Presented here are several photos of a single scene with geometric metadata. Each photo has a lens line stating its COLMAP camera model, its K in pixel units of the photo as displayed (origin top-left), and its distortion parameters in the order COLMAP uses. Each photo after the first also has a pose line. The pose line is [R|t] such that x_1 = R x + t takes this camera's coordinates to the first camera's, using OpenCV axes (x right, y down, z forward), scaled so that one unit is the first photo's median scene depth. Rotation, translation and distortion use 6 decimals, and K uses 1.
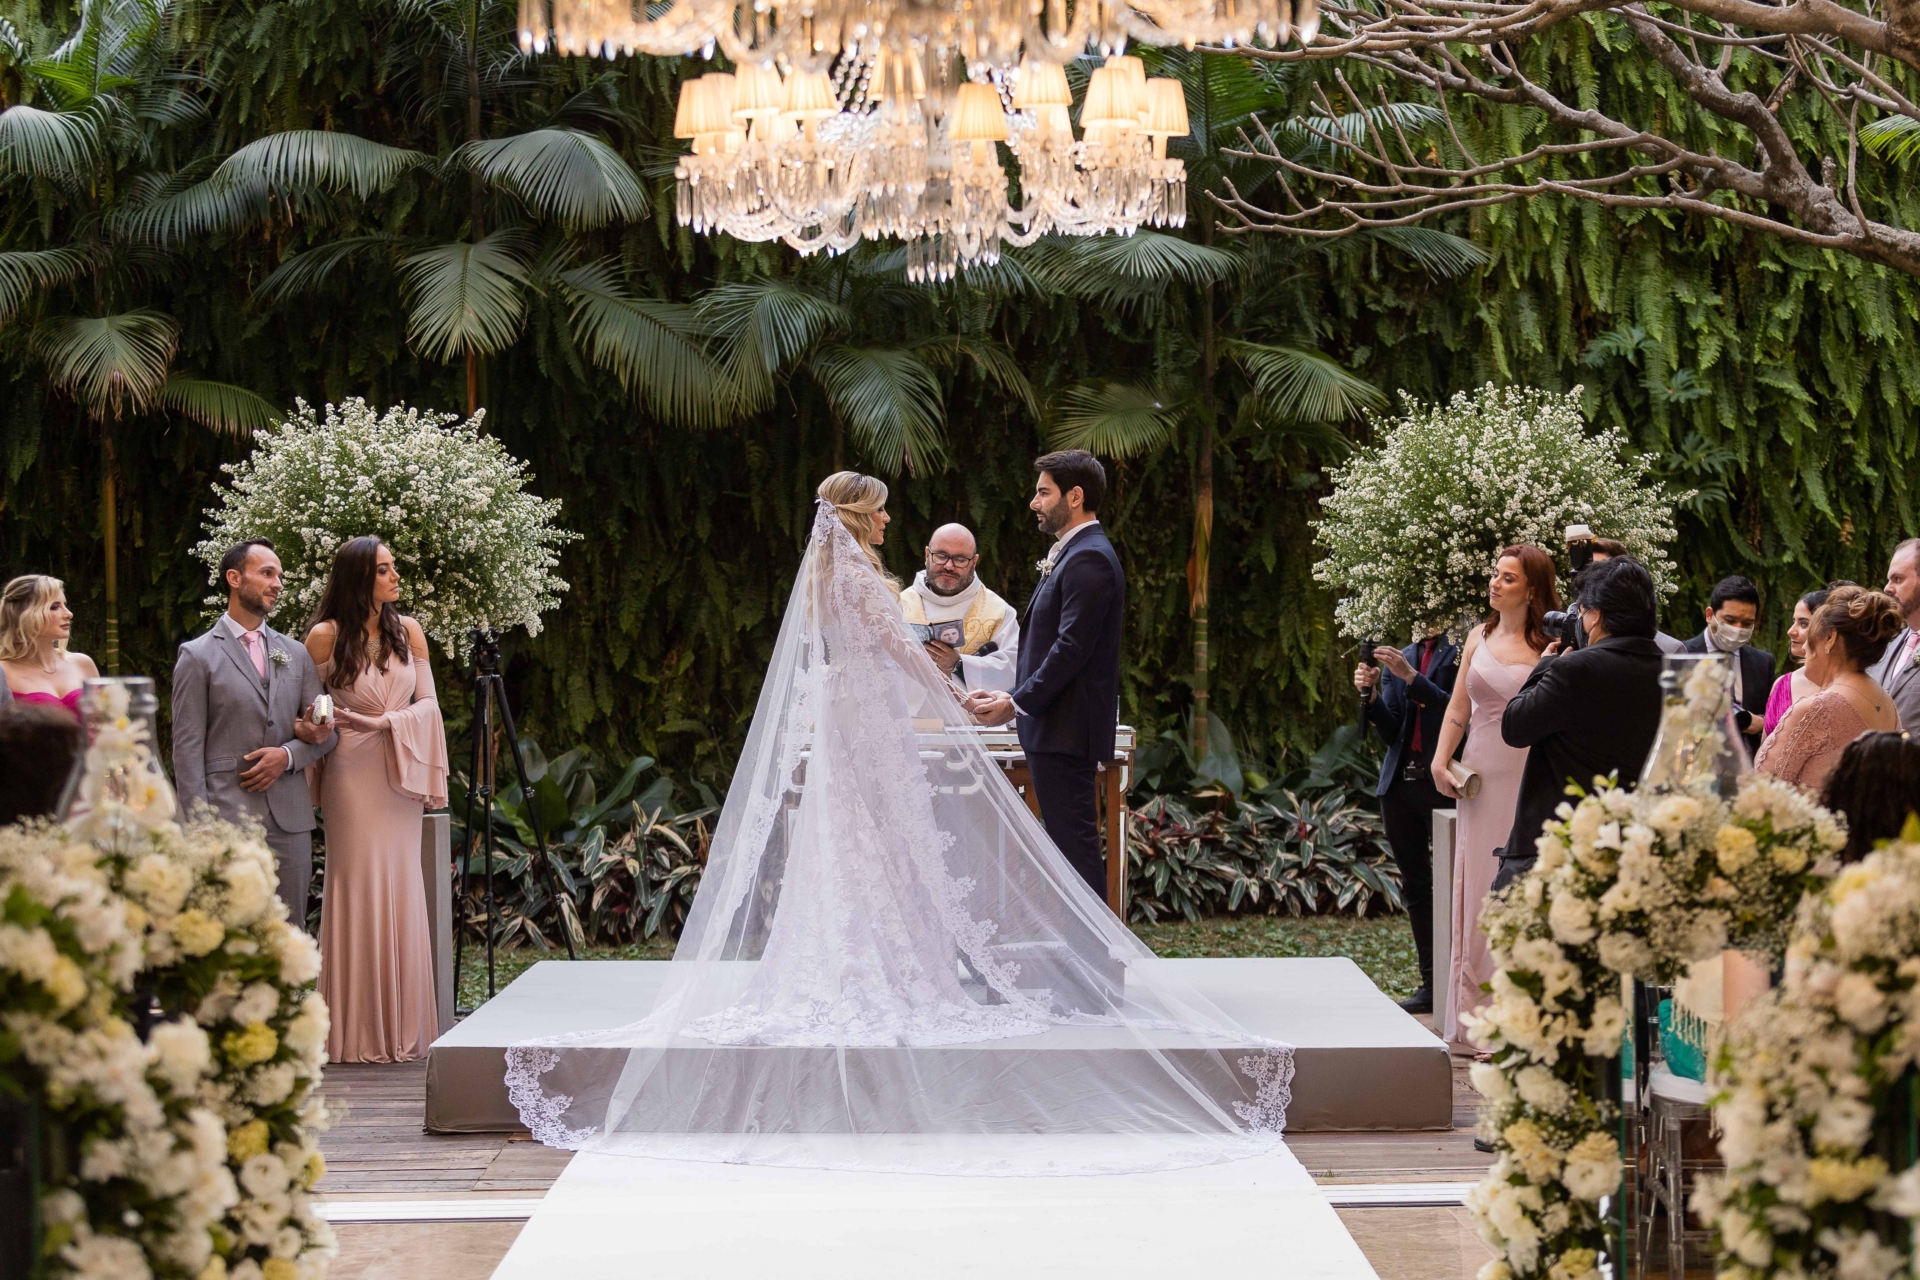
lens RADIAL K [[3939.3, 0, 966.4], [0, 3939.3, 644.6], [0, 0, 1]] dist [0.889988, 0.000000]
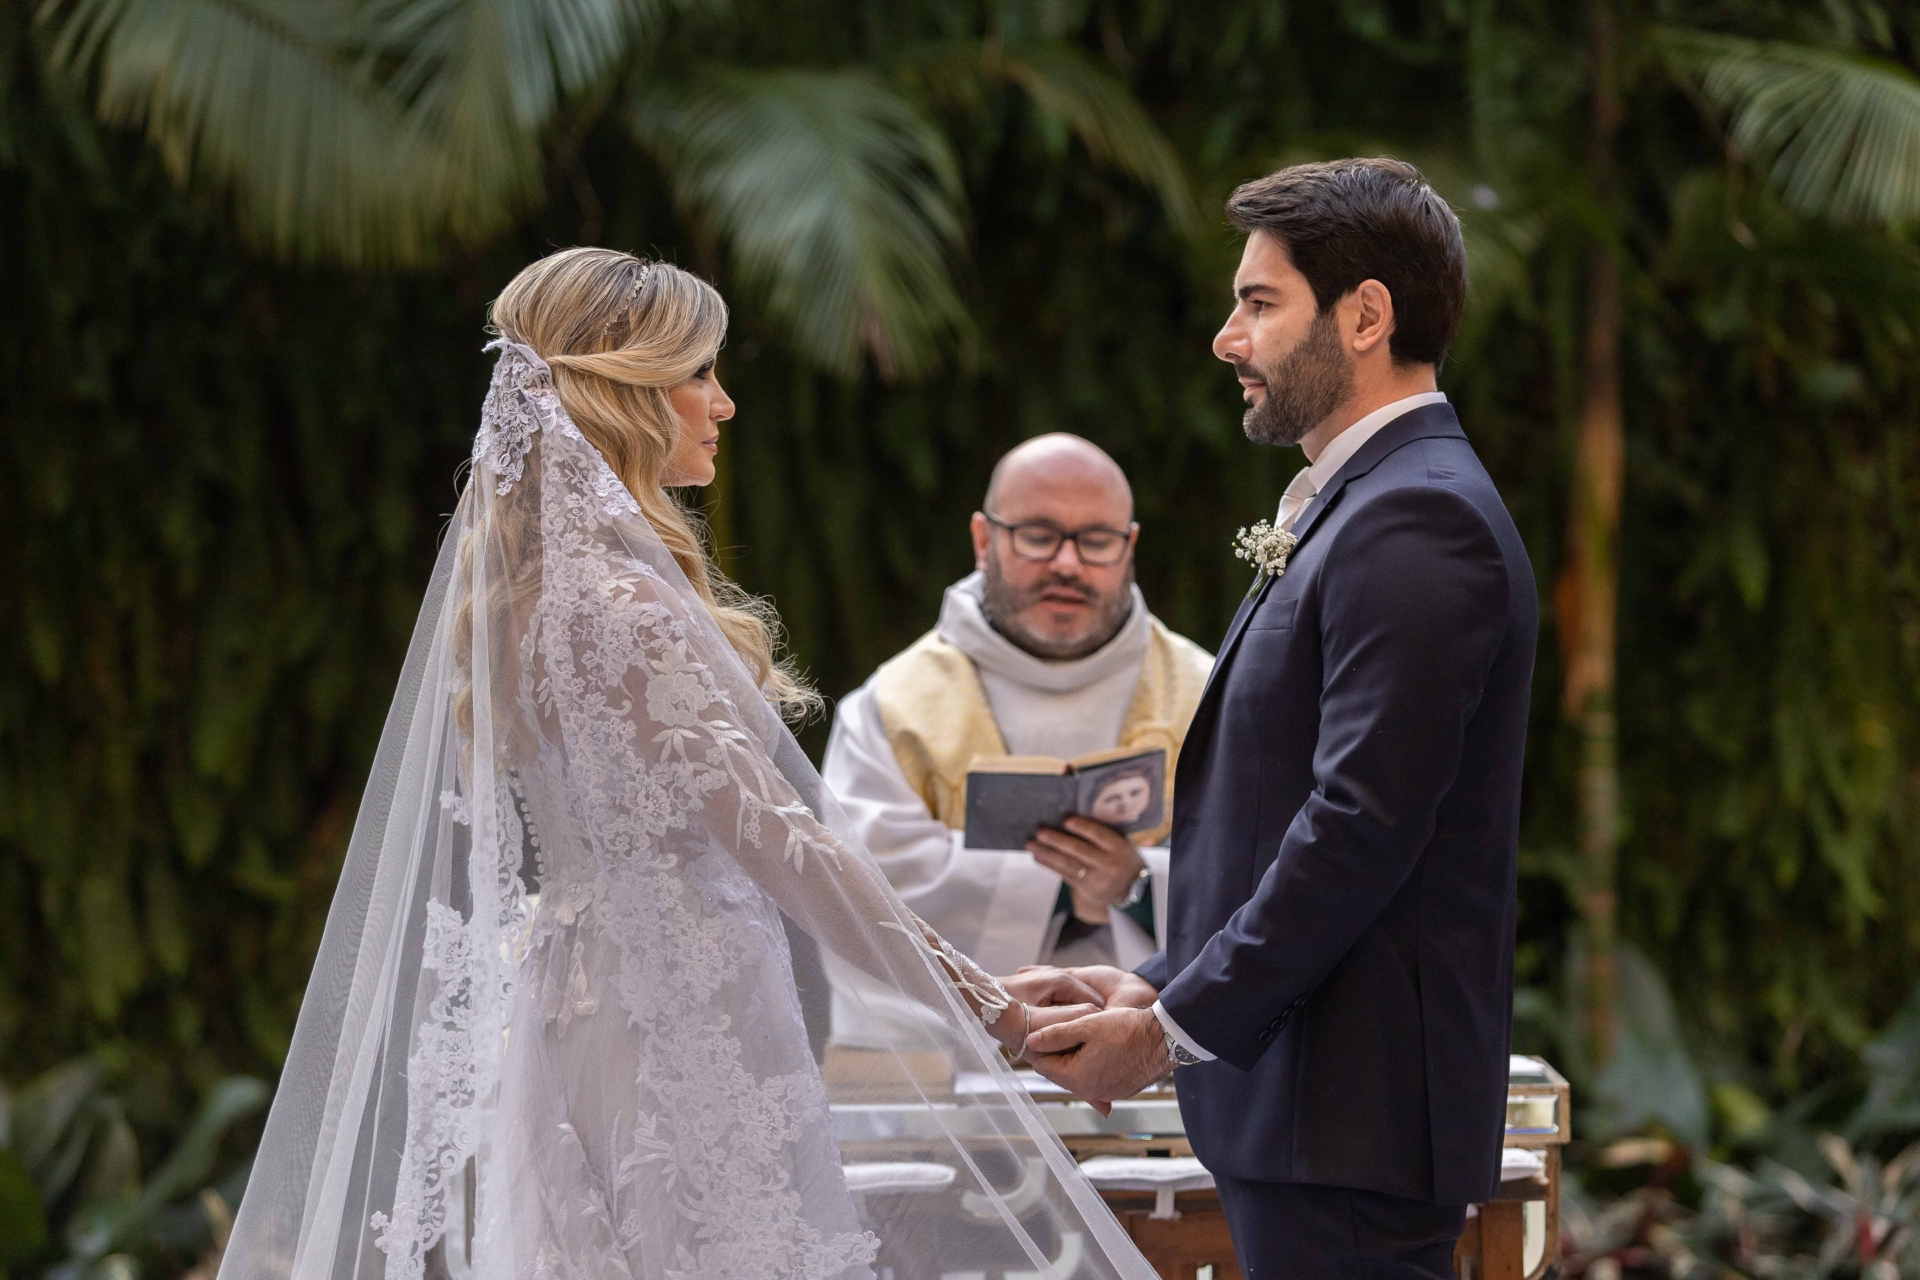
lens RADIAL K [[6666.5, 0, 971.6], [0, 6666.5, 616.6], [0, 0, 1]] dist [0.280503, 0.000000]
pose [[0.999792, -0.017099, -0.011149, 0.002243], [0.016850, 0.999614, -0.022097, -0.002887], [0.011522, 0.021905, 0.999694, 0.318403]]
